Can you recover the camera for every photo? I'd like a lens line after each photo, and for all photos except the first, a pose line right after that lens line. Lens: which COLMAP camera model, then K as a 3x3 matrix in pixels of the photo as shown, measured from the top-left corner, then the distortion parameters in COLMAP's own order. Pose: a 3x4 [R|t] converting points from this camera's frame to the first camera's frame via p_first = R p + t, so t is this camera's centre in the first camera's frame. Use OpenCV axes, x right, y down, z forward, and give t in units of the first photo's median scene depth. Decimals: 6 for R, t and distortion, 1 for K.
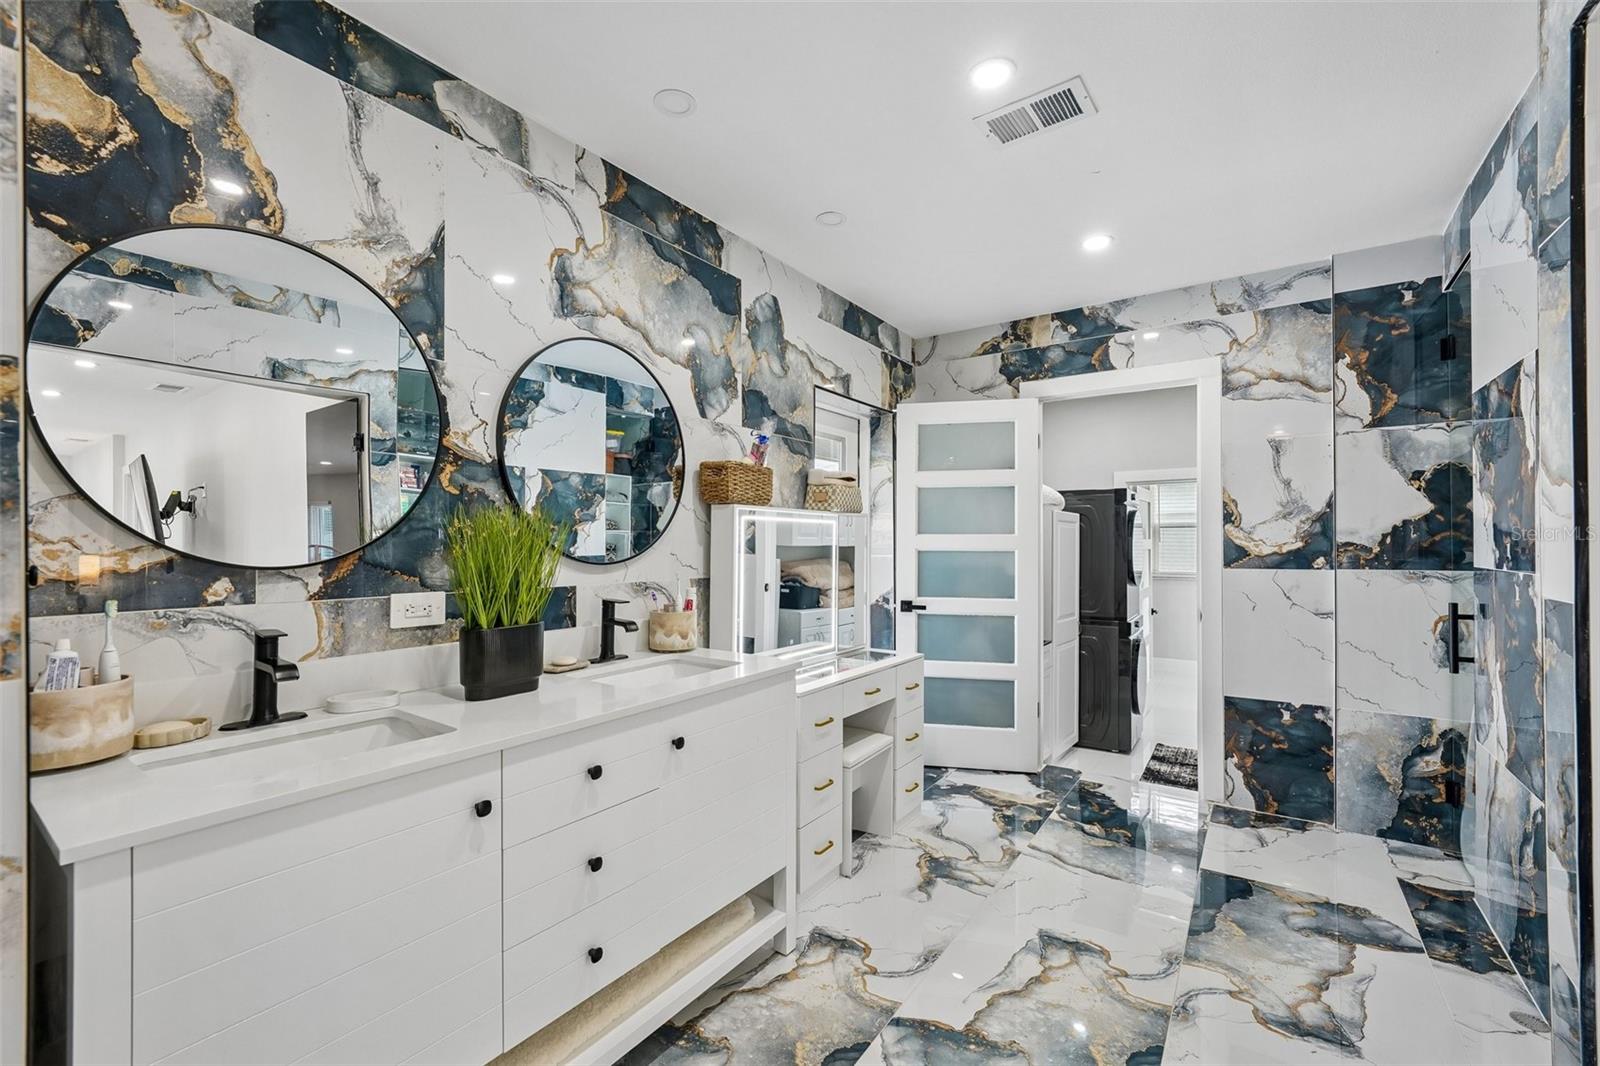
lens RADIAL K [[659.5, 0, 795.5], [0, 659.5, 541.7], [0, 0, 1]] dist [-0.006682, 0.000391]
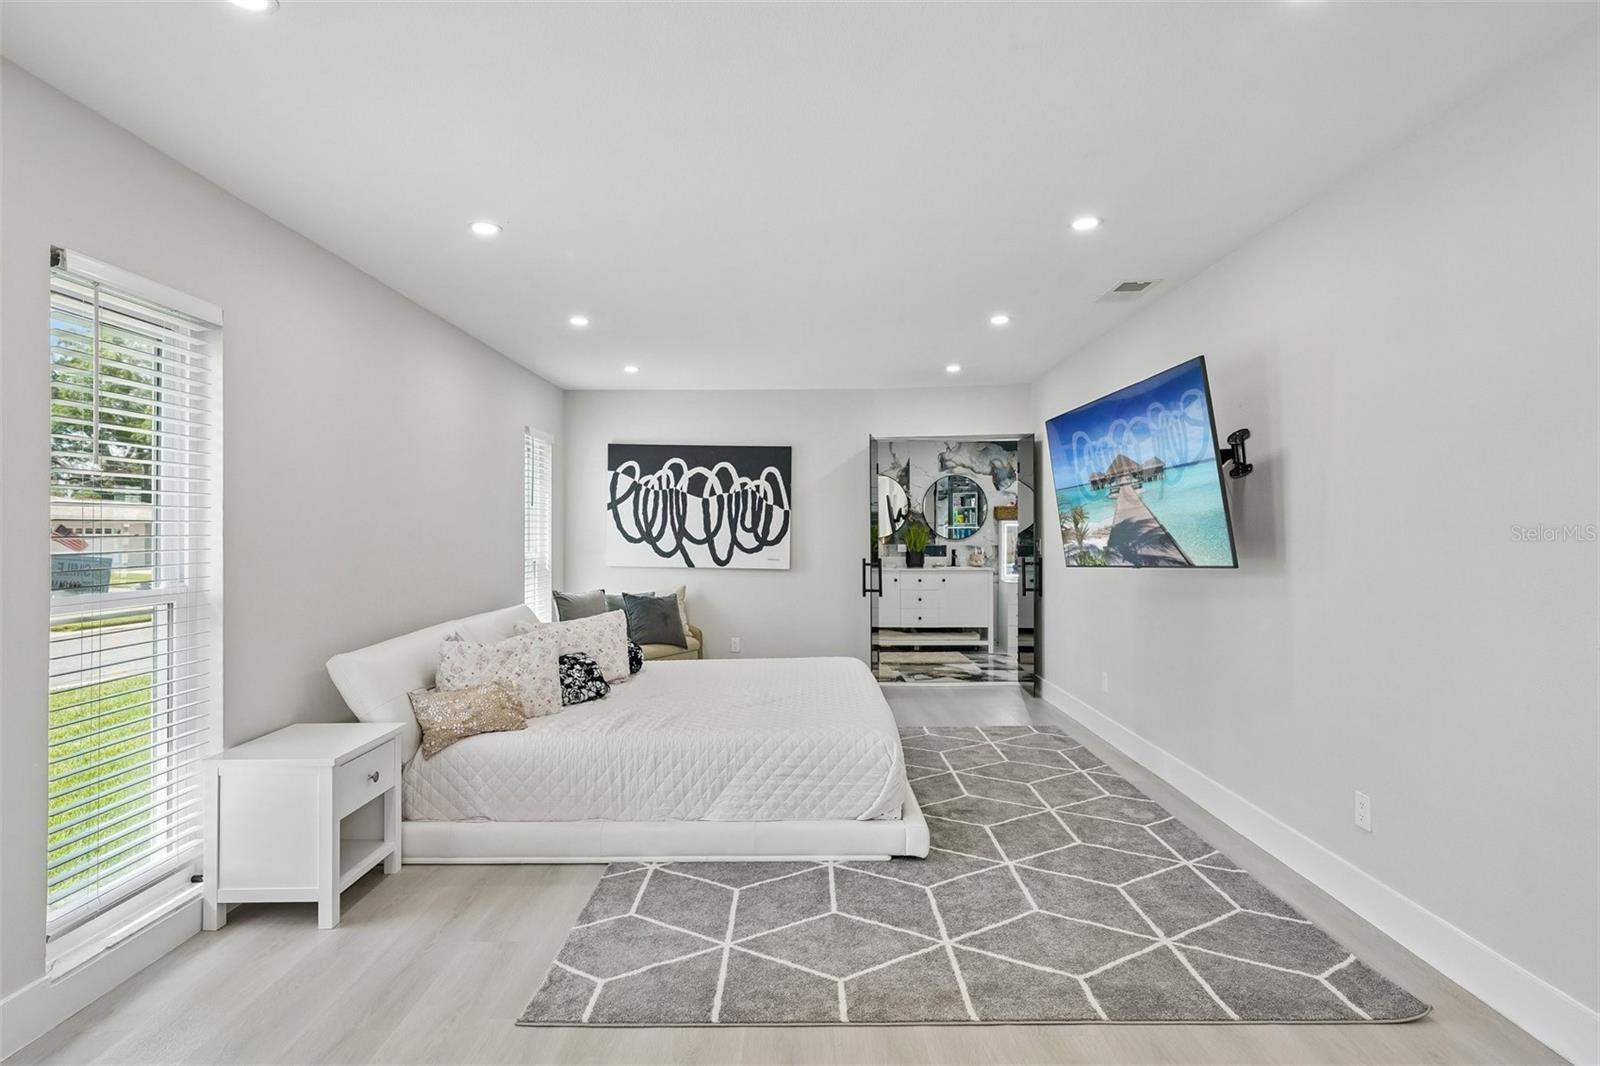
lens RADIAL K [[846.4, 0, 759.6], [0, 846.4, 524.5], [0, 0, 1]] dist [0.020003, 0.002510]
pose [[0.578837, -0.015261, -0.815300, 2.623502], [-0.004740, 0.999745, -0.022079, 0.056307], [0.815430, 0.016644, 0.578617, -2.305543]]
